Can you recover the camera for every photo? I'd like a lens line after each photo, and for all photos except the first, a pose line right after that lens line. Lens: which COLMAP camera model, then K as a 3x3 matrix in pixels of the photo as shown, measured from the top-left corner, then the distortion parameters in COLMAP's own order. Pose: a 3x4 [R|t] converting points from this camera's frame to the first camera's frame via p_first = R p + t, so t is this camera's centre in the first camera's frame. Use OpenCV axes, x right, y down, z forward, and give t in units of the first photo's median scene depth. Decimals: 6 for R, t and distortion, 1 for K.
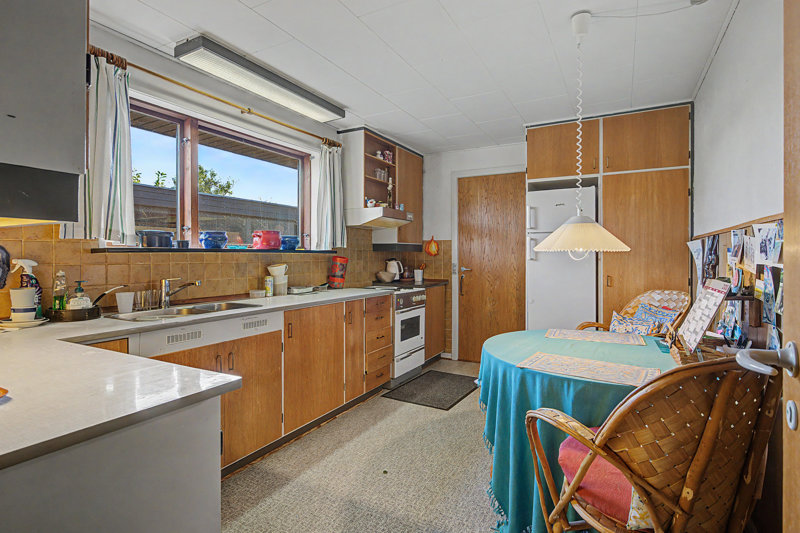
lens RADIAL K [[411.6, 0, 398.9], [0, 411.6, 260.5], [0, 0, 1]] dist [-0.000529, 0.000018]
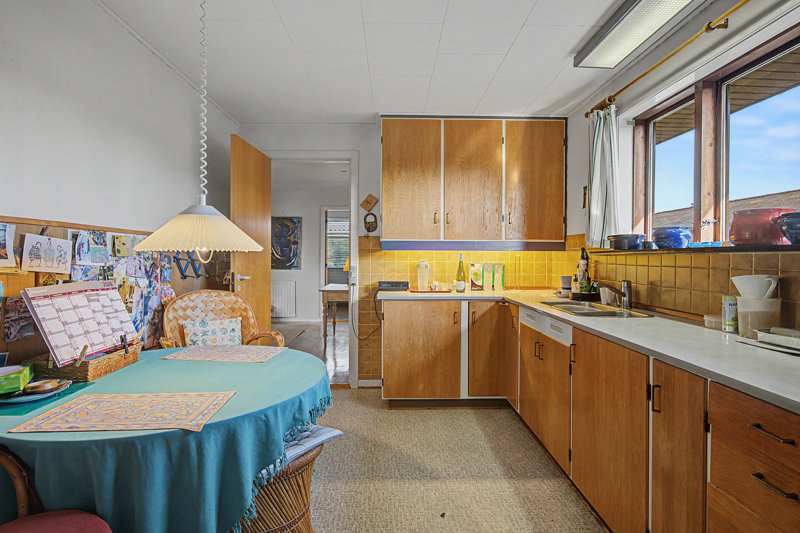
lens RADIAL K [[423.1, 0, 401.2], [0, 423.1, 264.5], [0, 0, 1]] dist [0.001465, 0.000115]
pose [[-0.866821, 0.010975, -0.498499, 0.369480], [-0.002045, 0.999671, 0.025566, -0.016551], [0.498615, 0.023180, -0.866513, 1.343211]]
